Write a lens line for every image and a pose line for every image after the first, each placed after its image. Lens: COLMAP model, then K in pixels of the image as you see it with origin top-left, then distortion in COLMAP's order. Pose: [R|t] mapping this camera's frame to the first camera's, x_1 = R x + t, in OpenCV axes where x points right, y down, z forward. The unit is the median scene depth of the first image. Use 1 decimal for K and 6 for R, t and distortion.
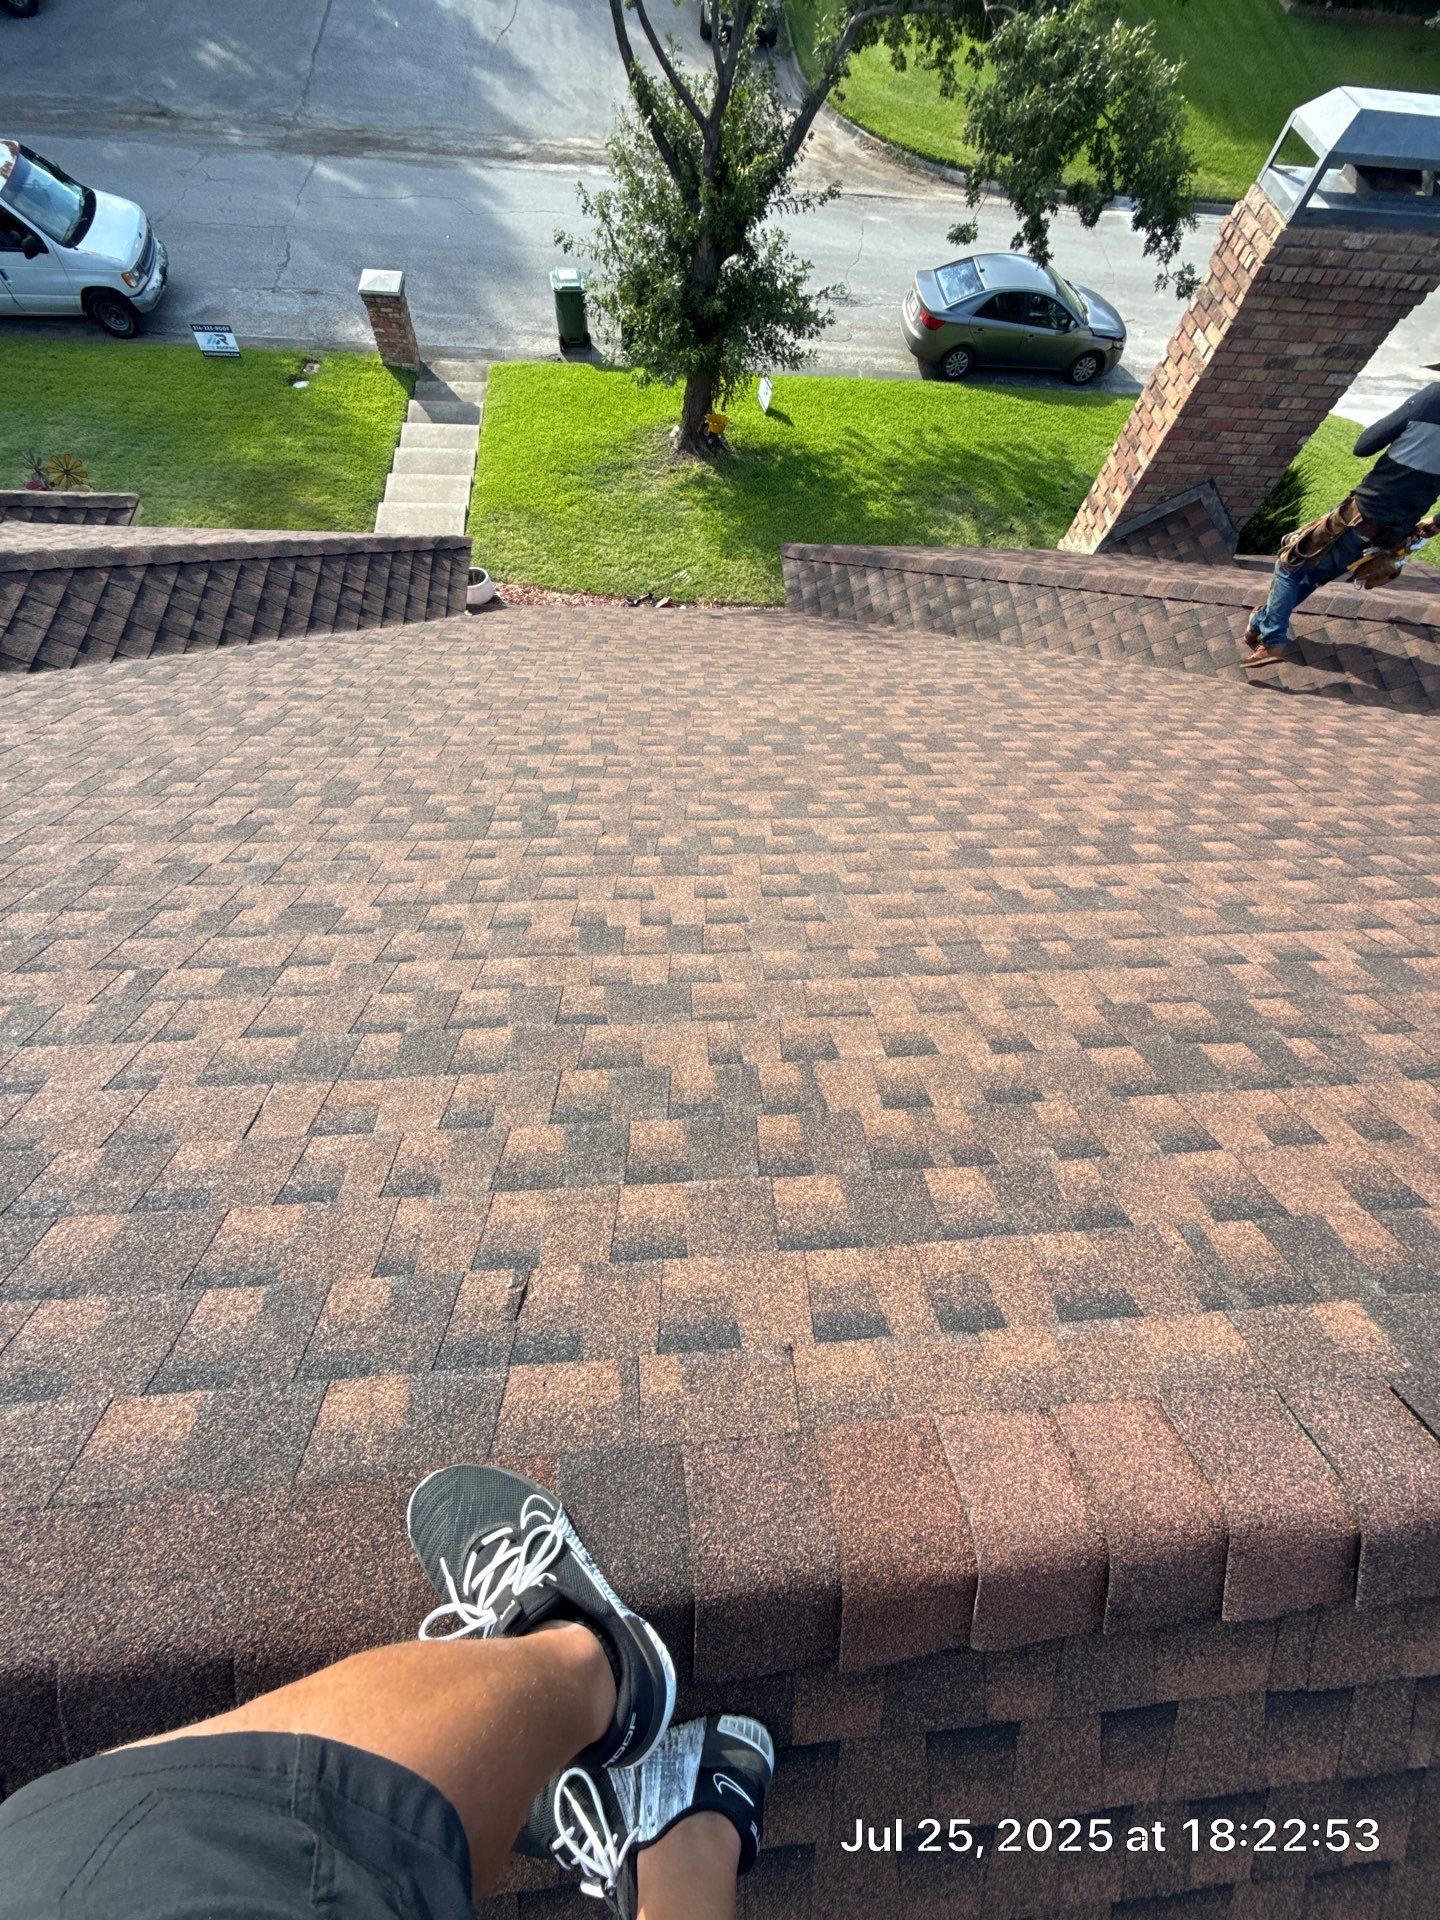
lens RADIAL K [[761.7, 0, 717.5], [0, 761.7, 959.3], [0, 0, 1]] dist [0.000125, -0.000307]
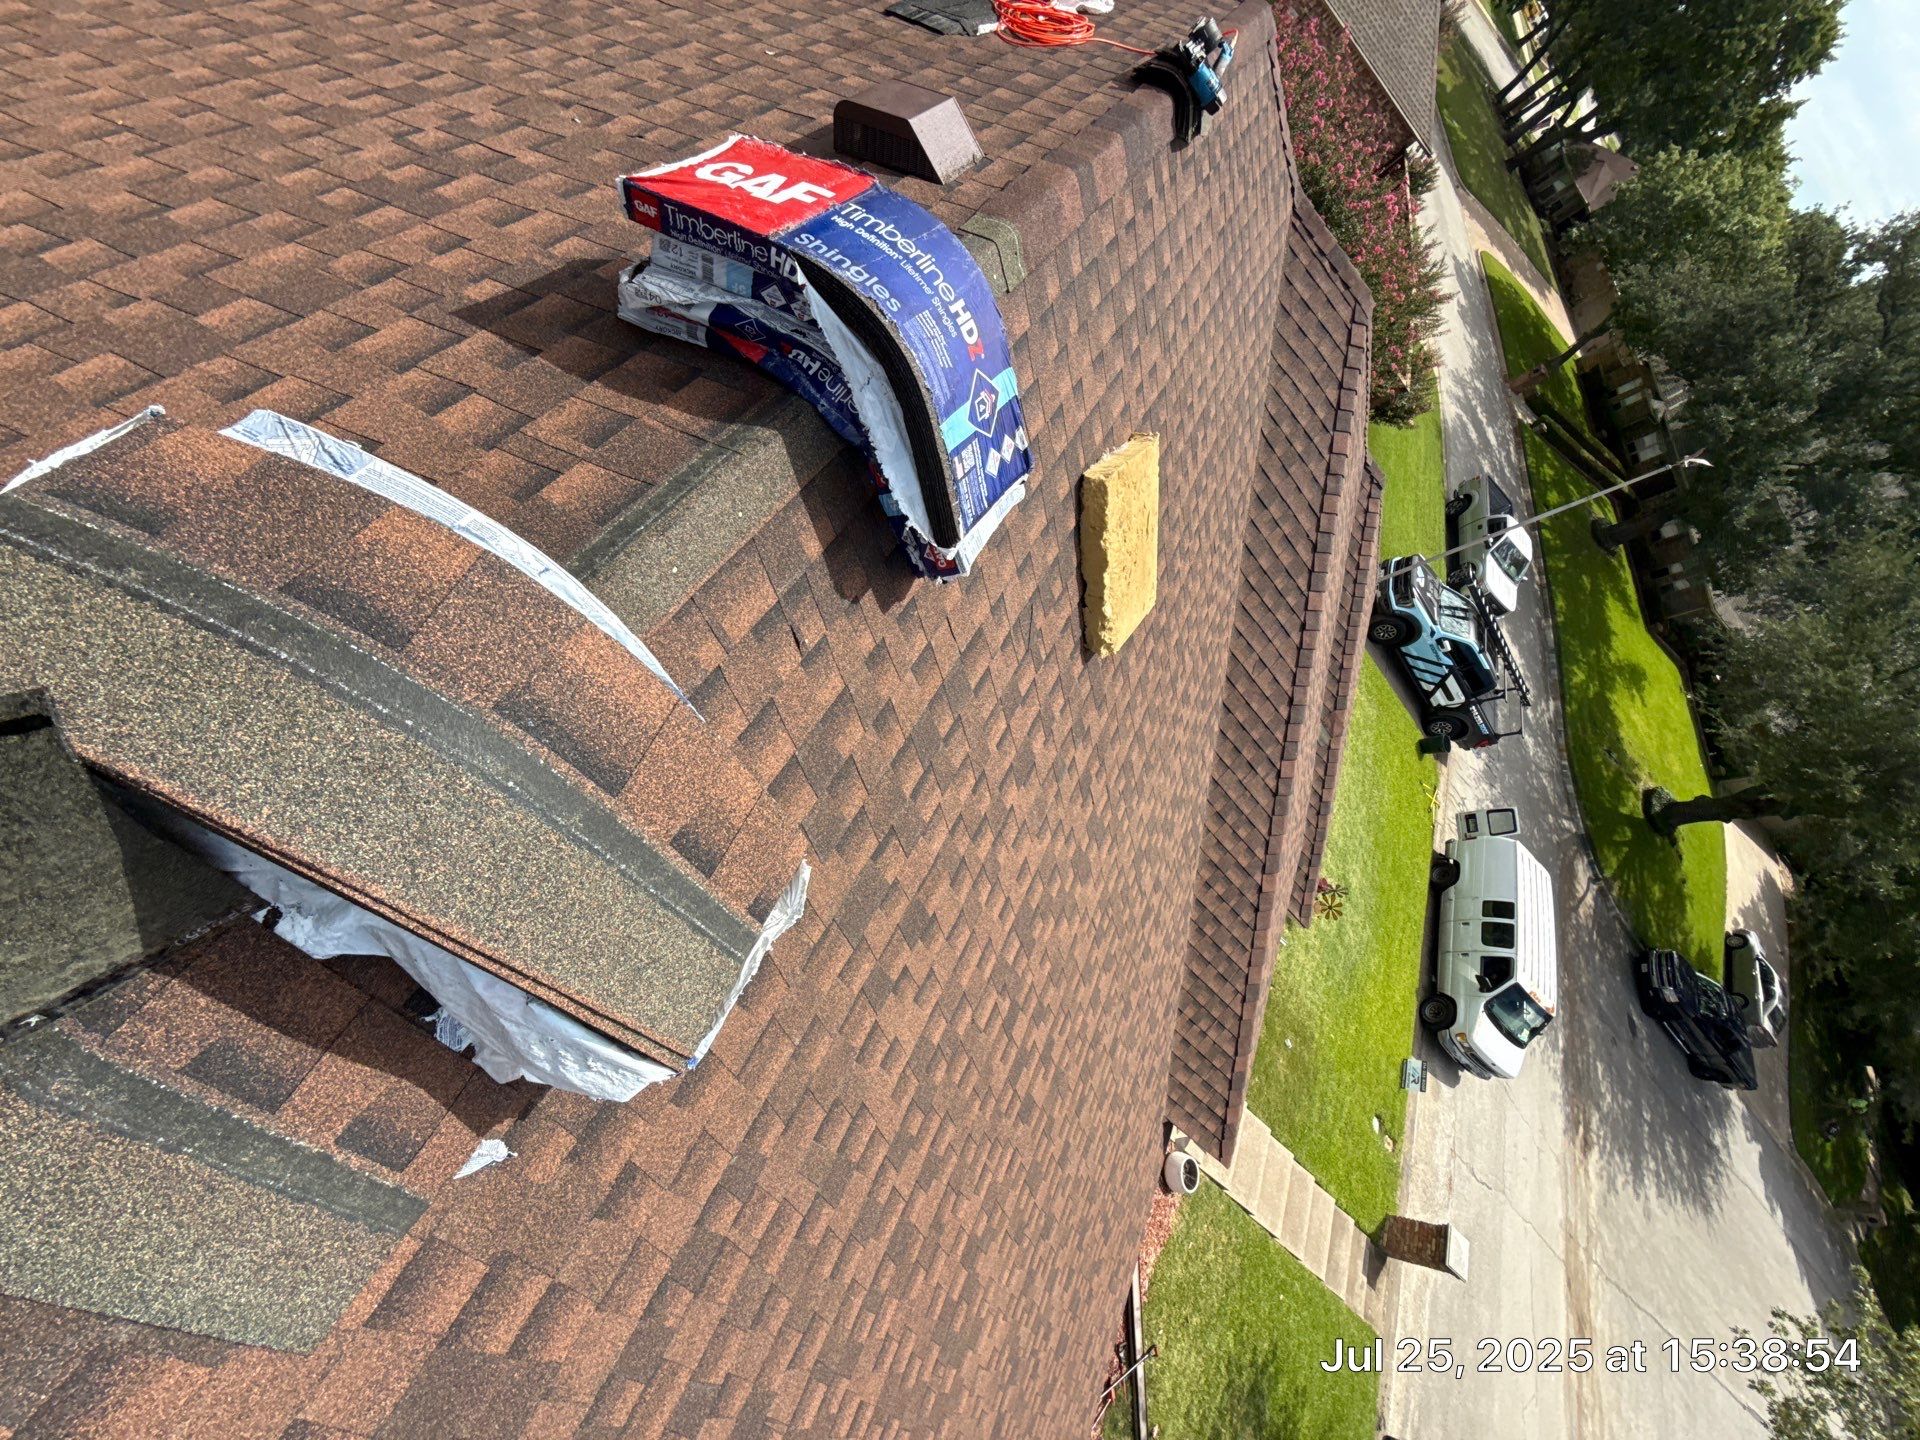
lens RADIAL K [[761.3, 0, 960.0], [0, 761.3, 720.0], [0, 0, 1]] dist [0.000098, -0.000559]
pose [[-0.427658, 0.633924, -0.644398, 0.416163], [-0.855253, -0.514561, 0.061395, 0.002680], [-0.292663, 0.577380, 0.762221, -0.078789]]
